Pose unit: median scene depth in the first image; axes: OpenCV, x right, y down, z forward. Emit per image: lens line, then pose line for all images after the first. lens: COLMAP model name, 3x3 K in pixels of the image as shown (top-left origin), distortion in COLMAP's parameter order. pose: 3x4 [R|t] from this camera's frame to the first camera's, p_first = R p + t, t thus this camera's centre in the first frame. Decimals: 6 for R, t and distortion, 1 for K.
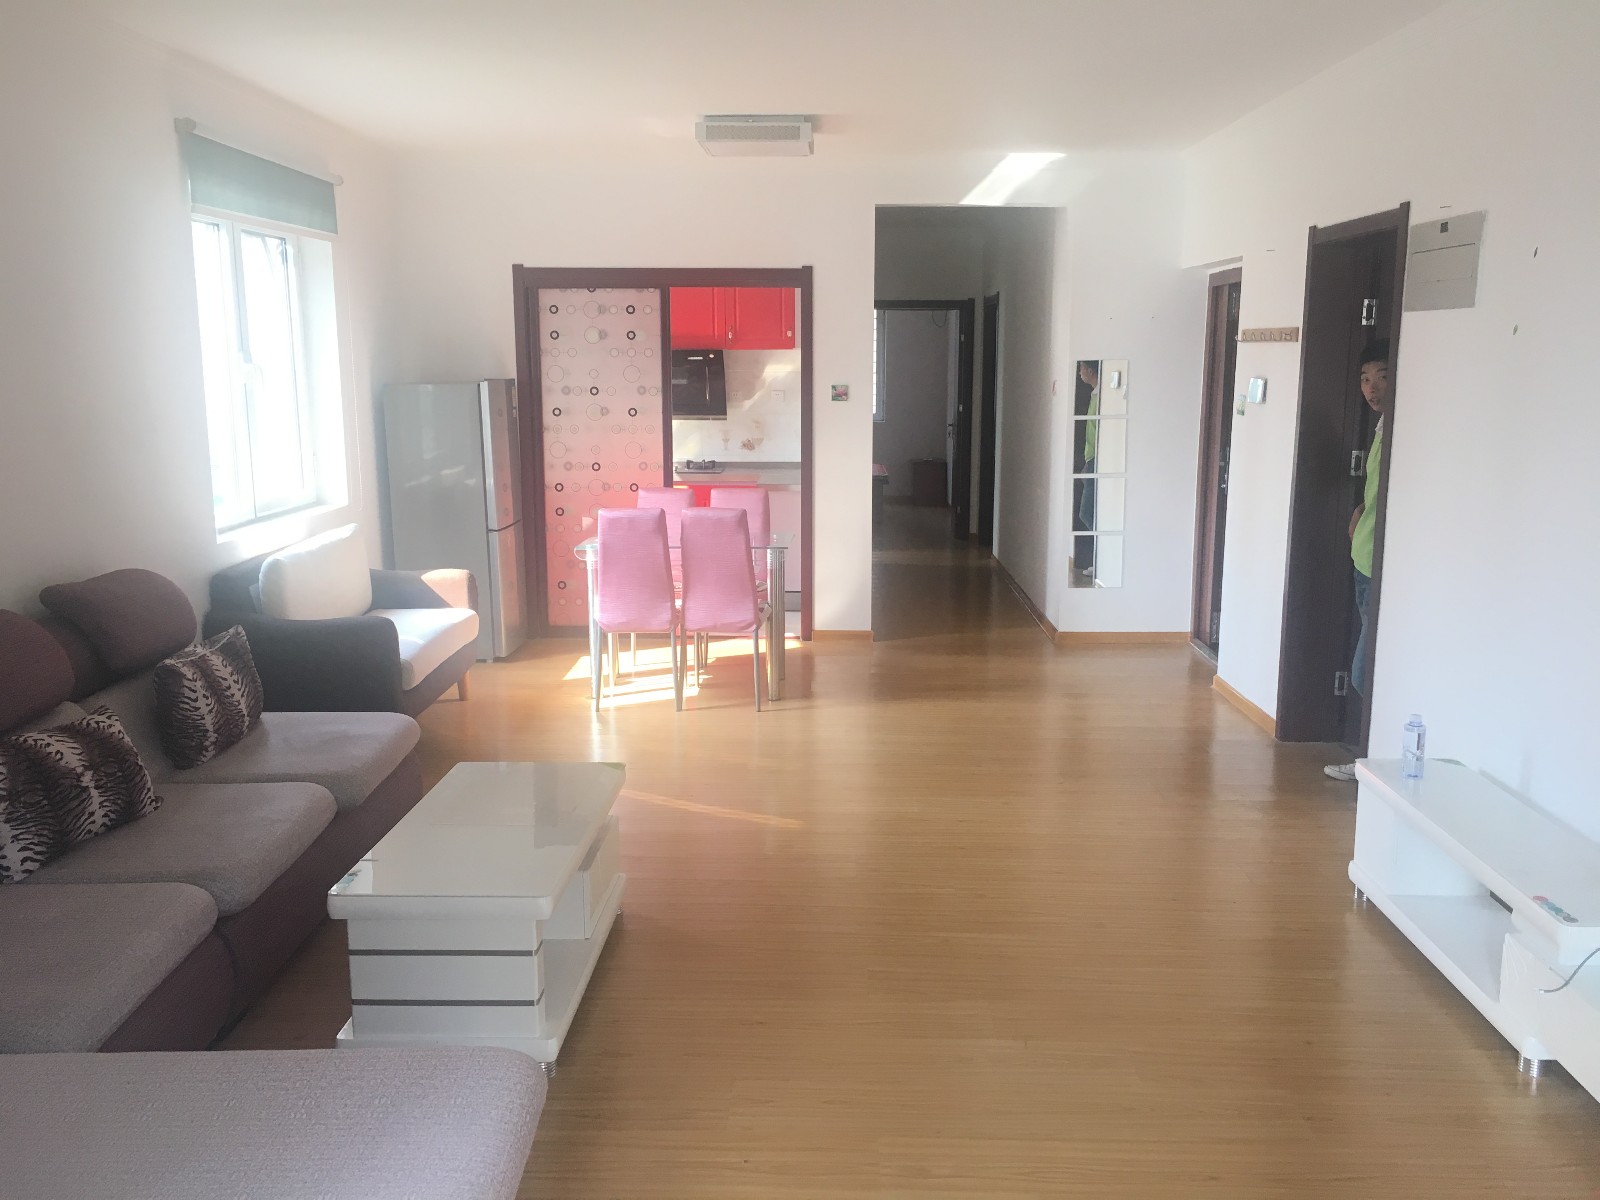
lens RADIAL K [[1372.4, 0, 802.2], [0, 1372.4, 601.3], [0, 0, 1]] dist [0.055798, -0.034824]
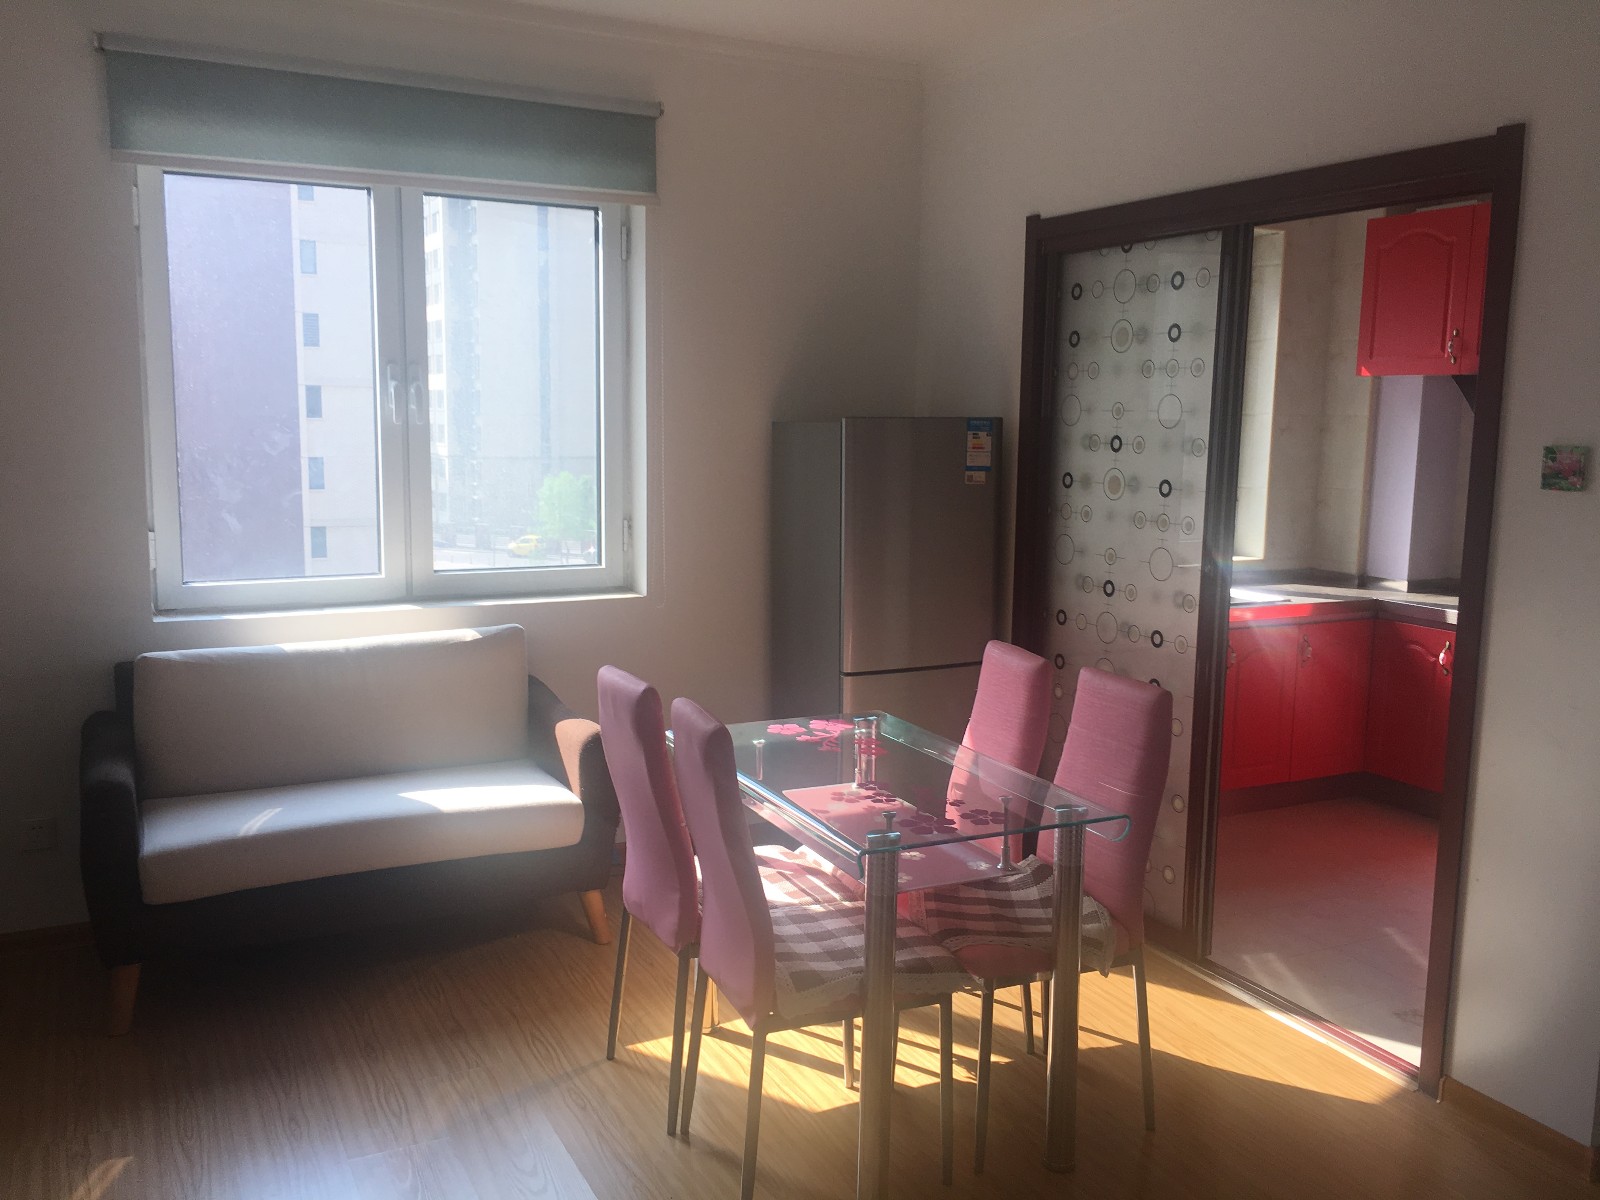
lens RADIAL K [[1372.4, 0, 796.8], [0, 1372.4, 601.6], [0, 0, 1]] dist [0.055798, -0.034824]
pose [[0.445065, 0.132068, -0.885706, 0.262962], [-0.172274, 0.983218, 0.060041, -0.105599], [0.878771, 0.125862, 0.460347, 0.668147]]
